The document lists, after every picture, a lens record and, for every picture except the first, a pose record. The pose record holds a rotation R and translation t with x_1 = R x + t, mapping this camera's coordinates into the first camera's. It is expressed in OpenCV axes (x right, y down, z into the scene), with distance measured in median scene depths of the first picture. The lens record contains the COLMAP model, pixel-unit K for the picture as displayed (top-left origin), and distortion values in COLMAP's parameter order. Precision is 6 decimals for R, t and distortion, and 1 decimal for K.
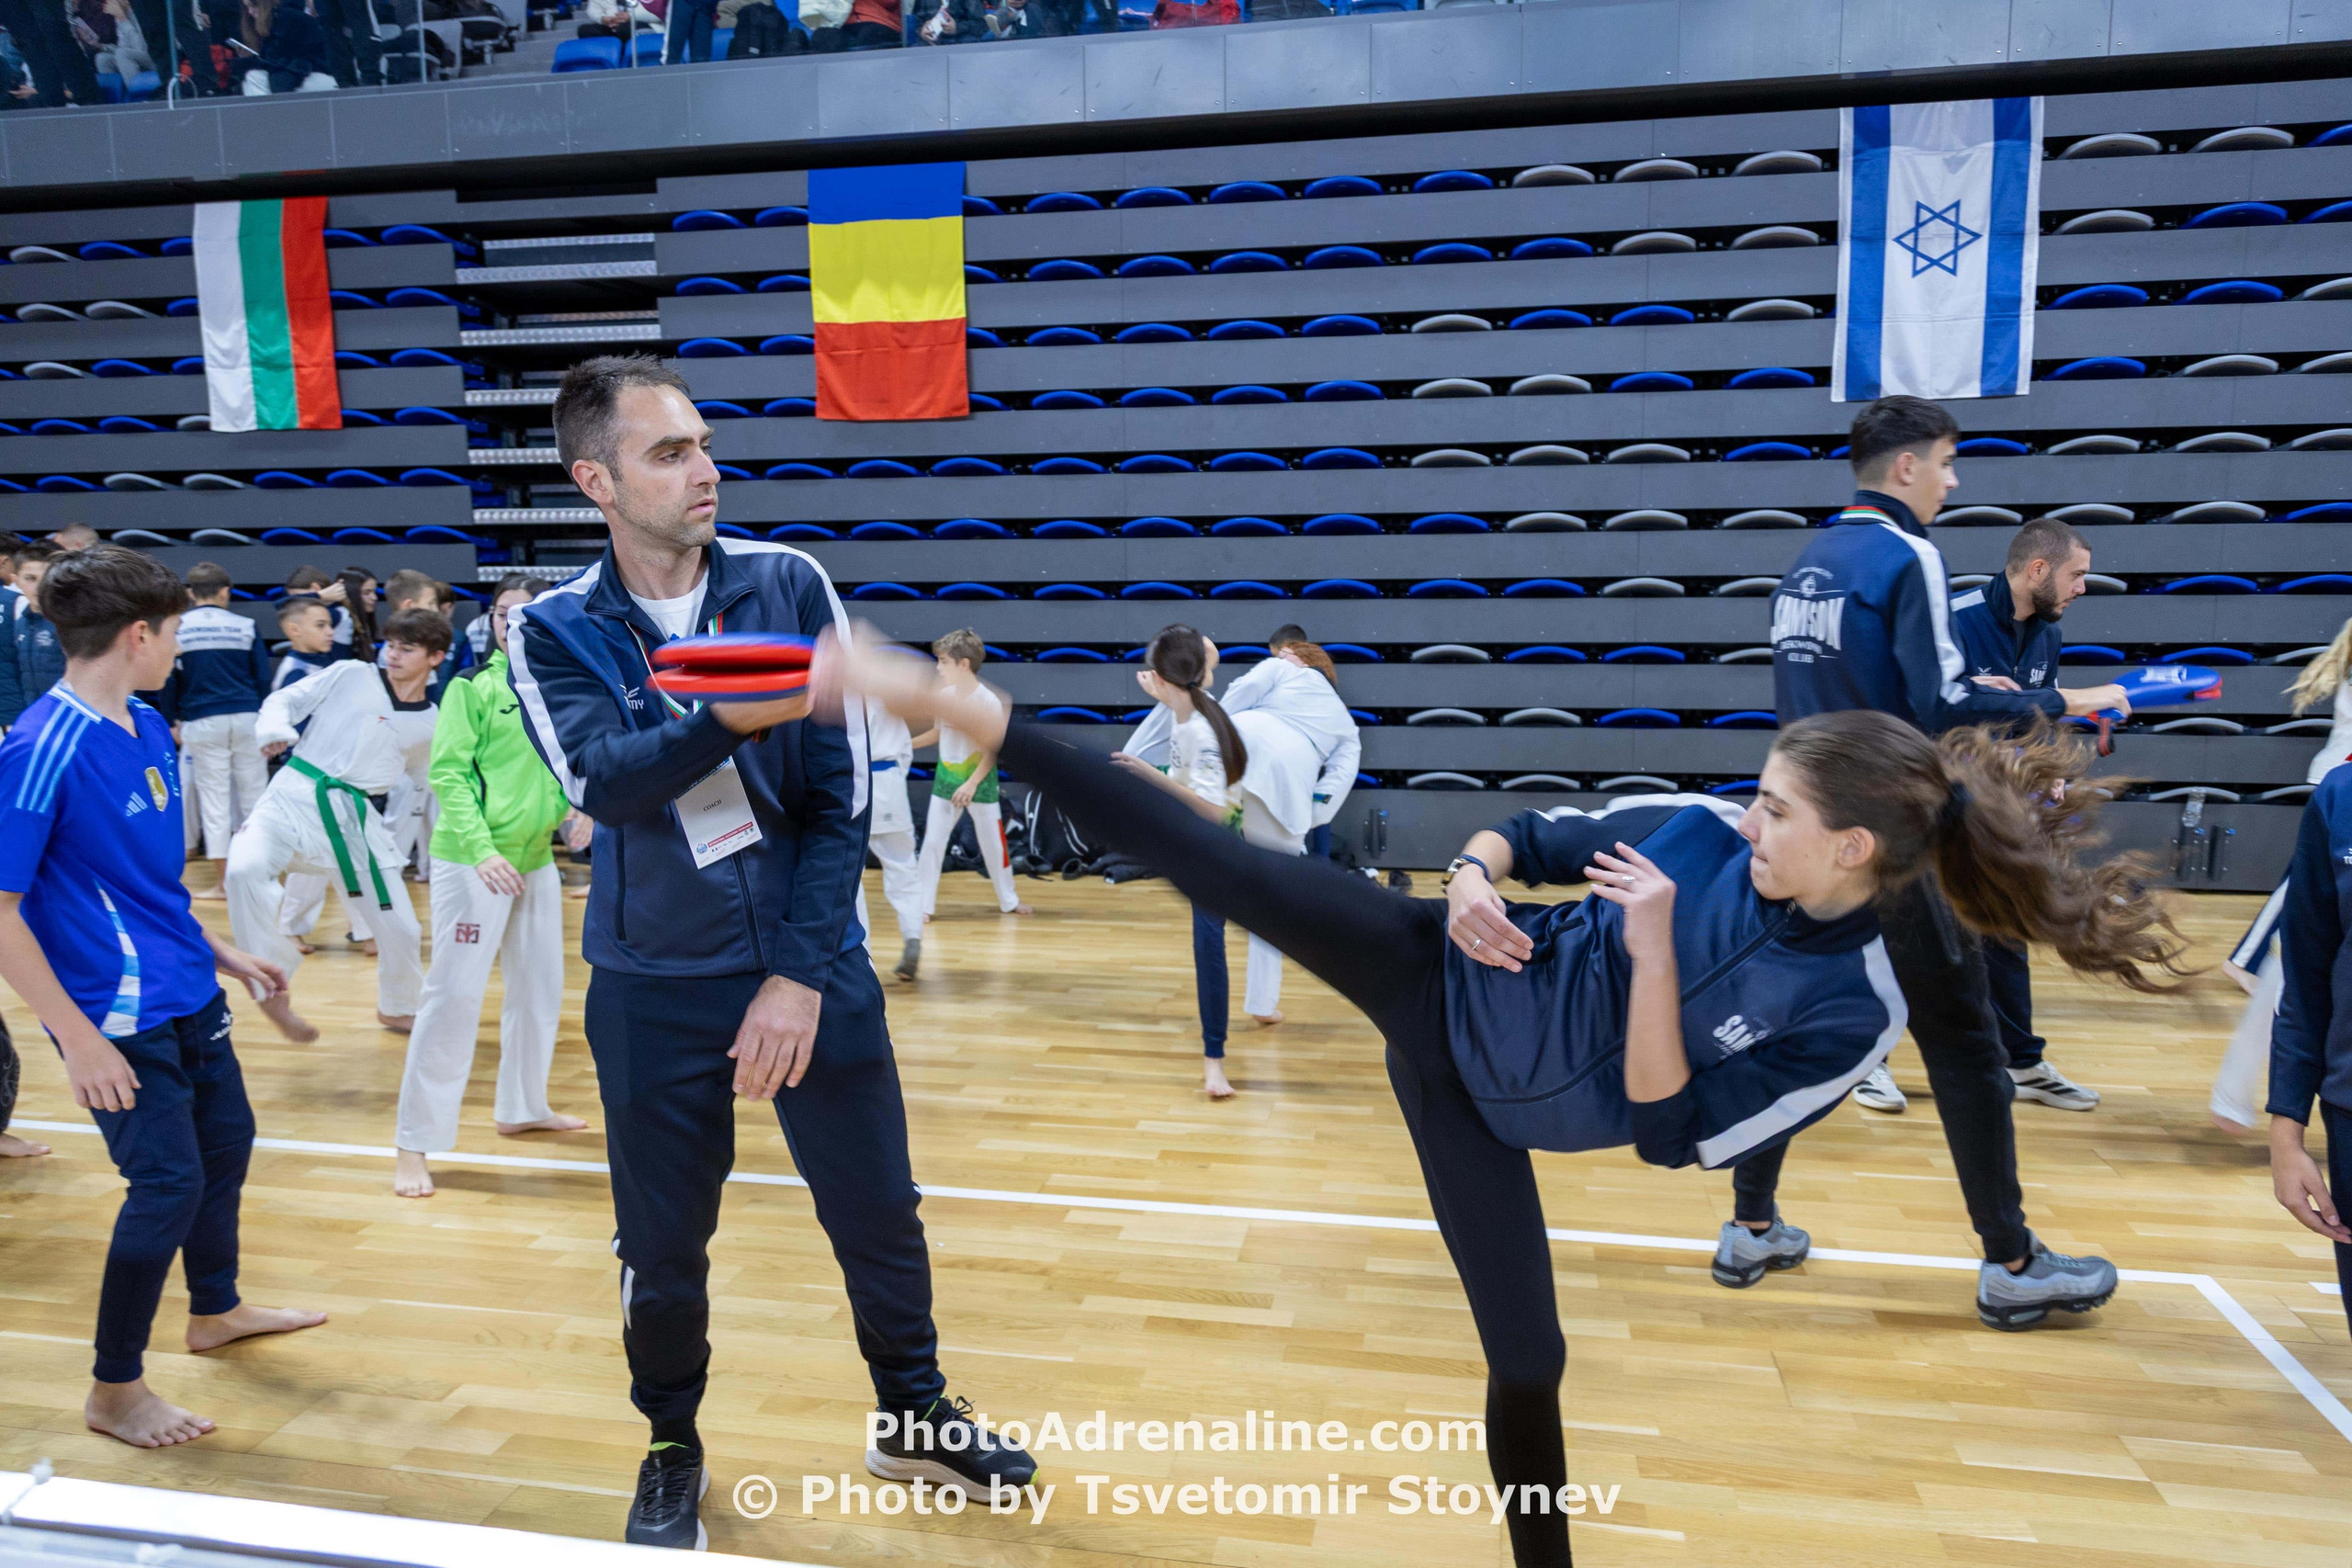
lens RADIAL K [[1573.5, 0, 1170.2], [0, 1573.5, 789.7], [0, 0, 1]] dist [0.004814, 0.007763]
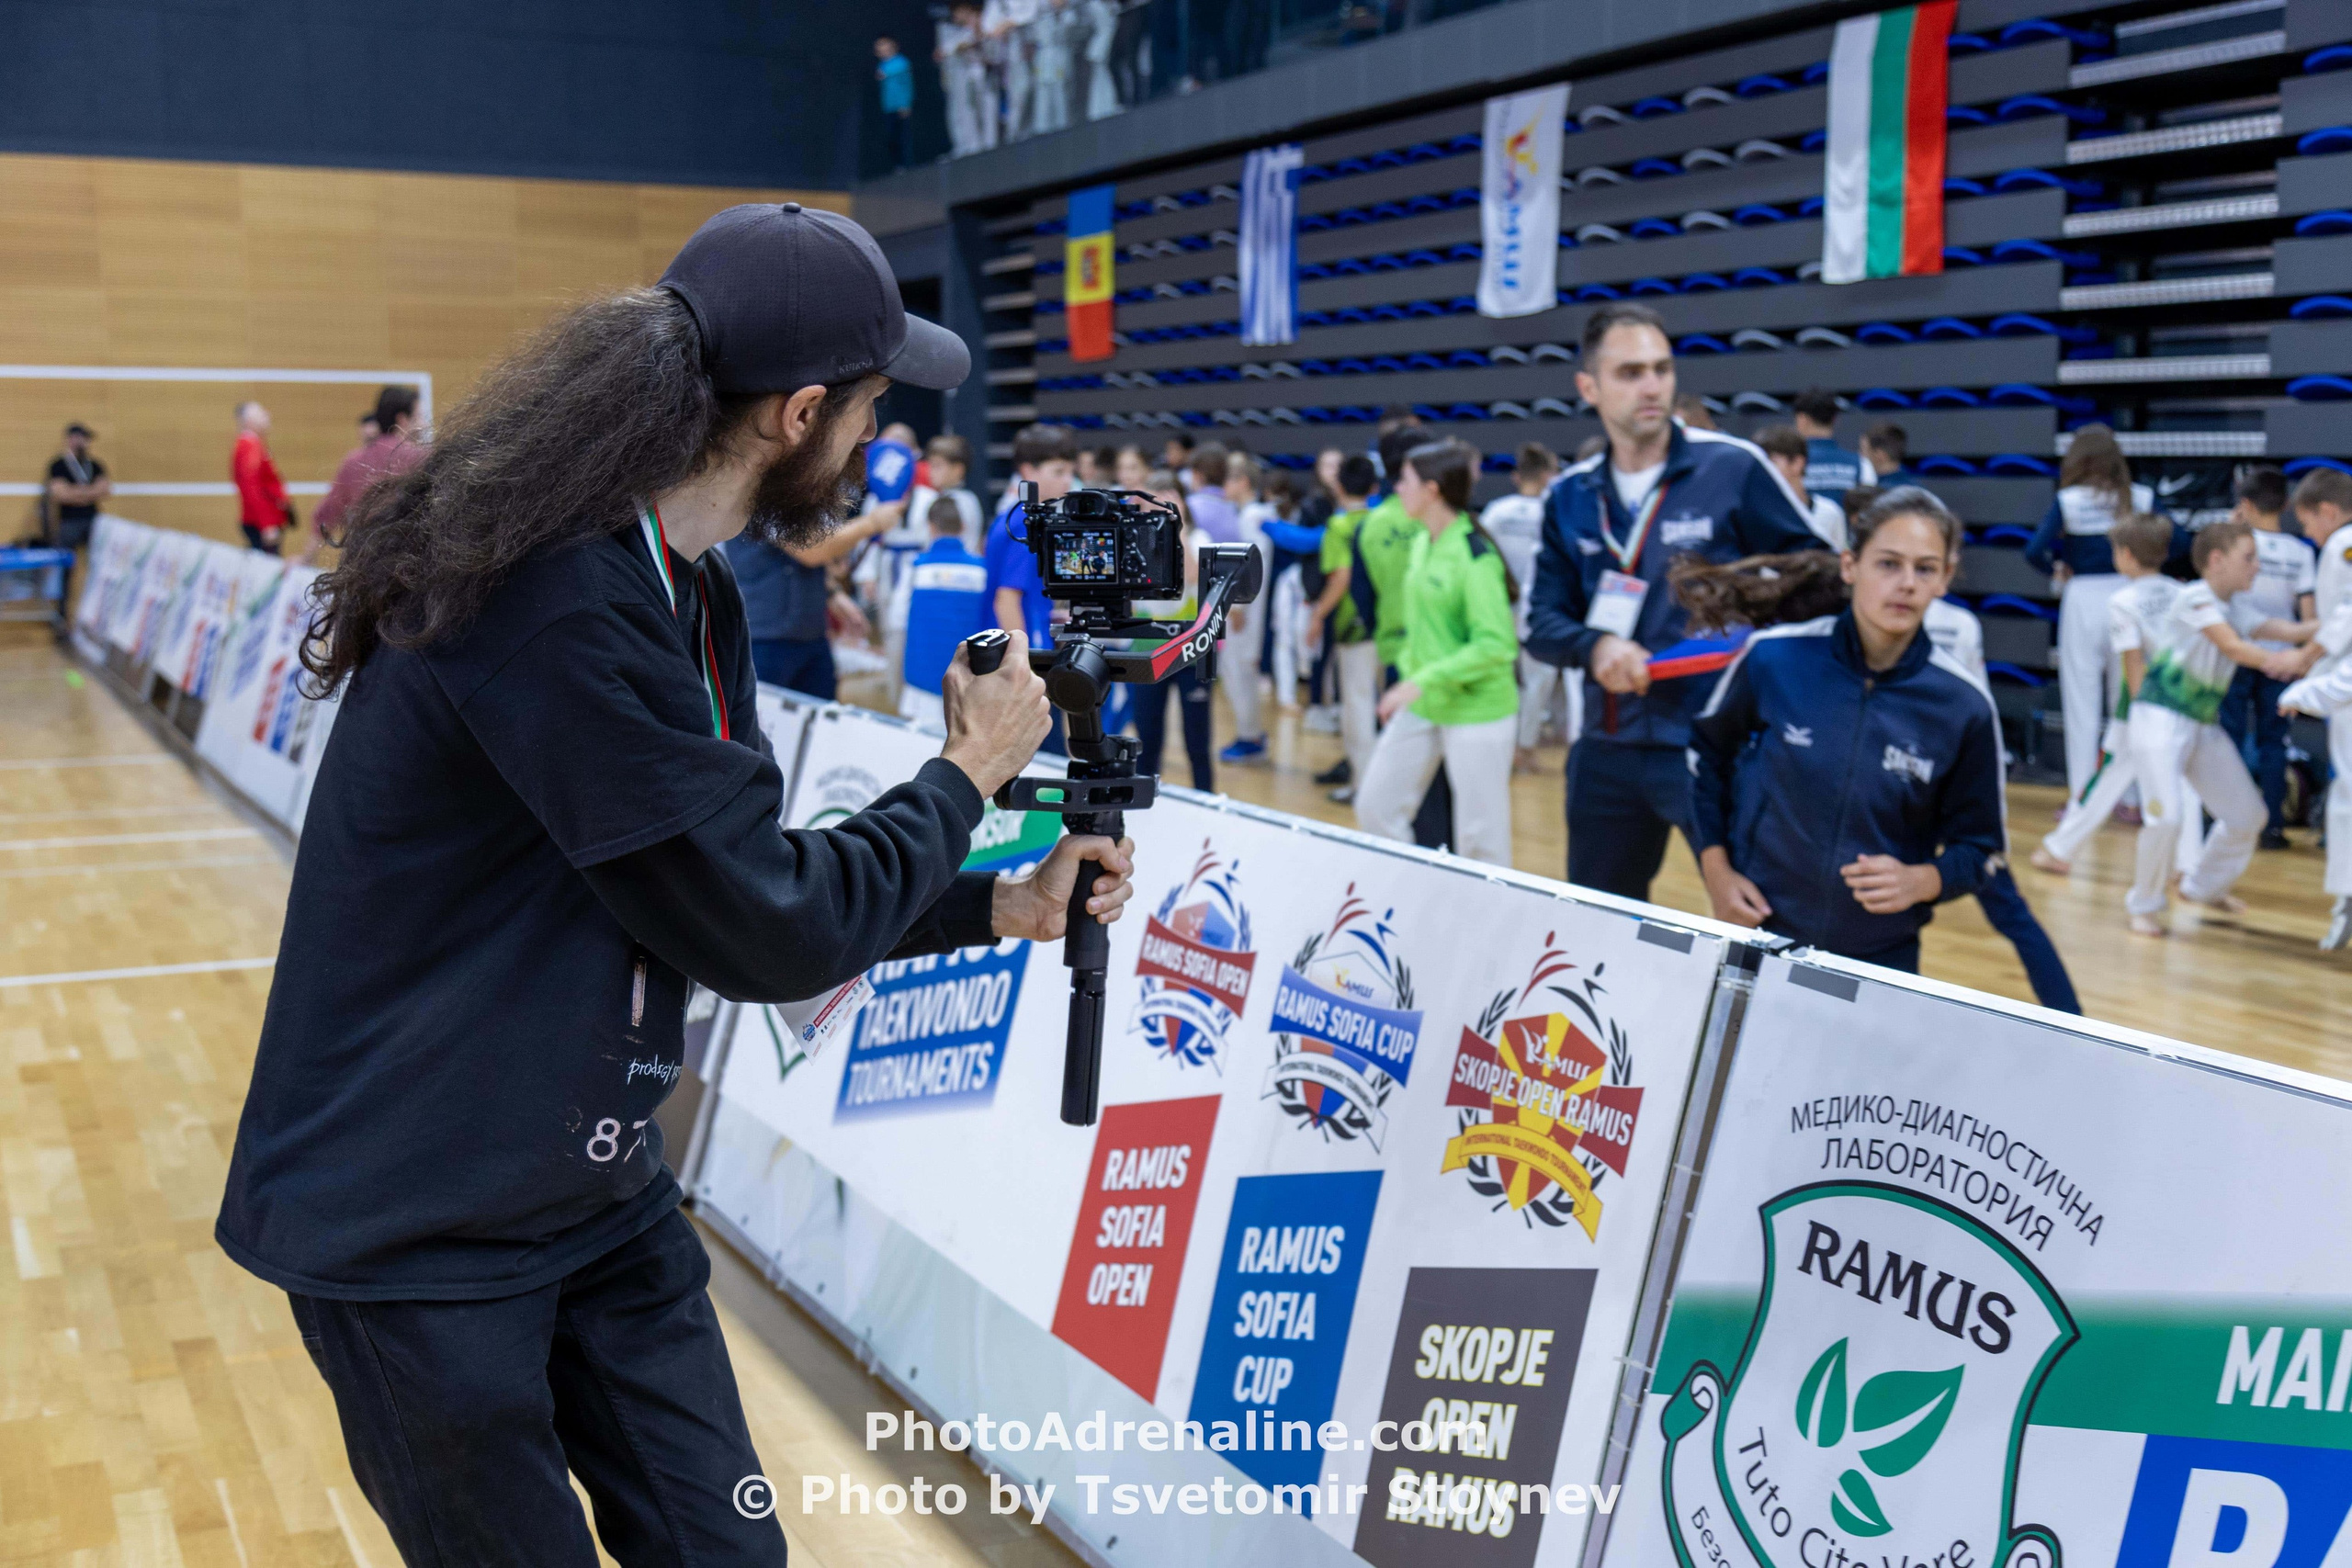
lens RADIAL K [[2773.7, 0, 1176.0], [0, 2773.7, 784.0], [0, 0, 1]] dist [0.060013, -0.004918]
pose [[0.604662, 0.099702, -0.790218, 0.440543], [-0.113102, 0.992829, 0.038721, 0.031214], [0.788411, 0.065962, 0.611602, -0.218084]]
